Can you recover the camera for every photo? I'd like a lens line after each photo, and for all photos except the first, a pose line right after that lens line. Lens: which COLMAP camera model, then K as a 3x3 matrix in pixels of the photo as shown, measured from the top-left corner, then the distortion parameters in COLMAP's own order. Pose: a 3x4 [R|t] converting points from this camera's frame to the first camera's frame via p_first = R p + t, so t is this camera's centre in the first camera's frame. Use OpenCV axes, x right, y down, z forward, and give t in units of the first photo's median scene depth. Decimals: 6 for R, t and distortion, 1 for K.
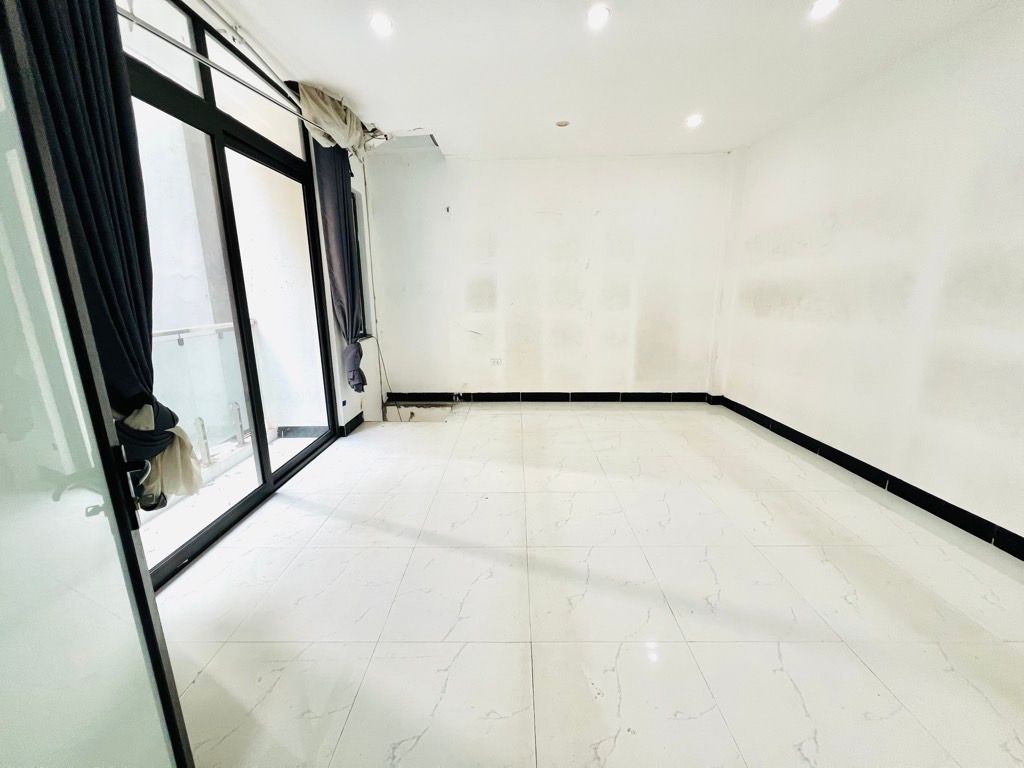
lens RADIAL K [[410.3, 0, 507.2], [0, 410.3, 386.1], [0, 0, 1]] dist [0.019271, 0.000598]
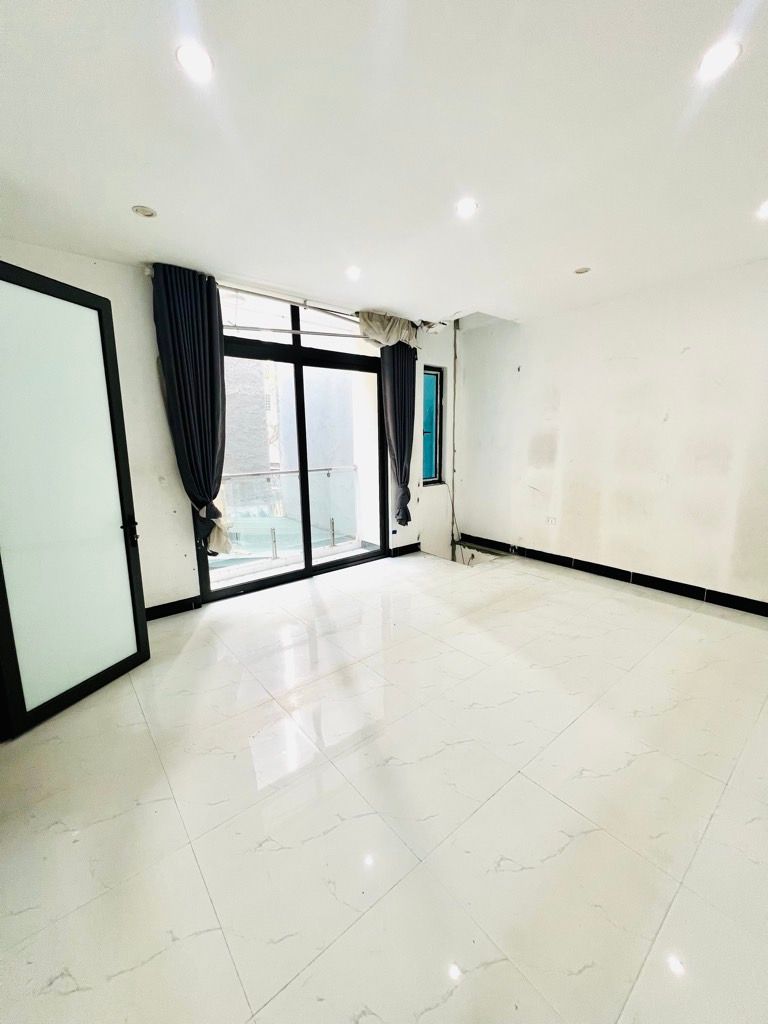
lens RADIAL K [[410.3, 0, 390.7], [0, 410.3, 517.5], [0, 0, 1]] dist [0.019271, 0.000598]
pose [[0.653663, 0.146568, -0.742457, 0.484570], [-0.166881, 0.984833, 0.047491, -0.055422], [0.738157, 0.092859, 0.668208, 0.099897]]
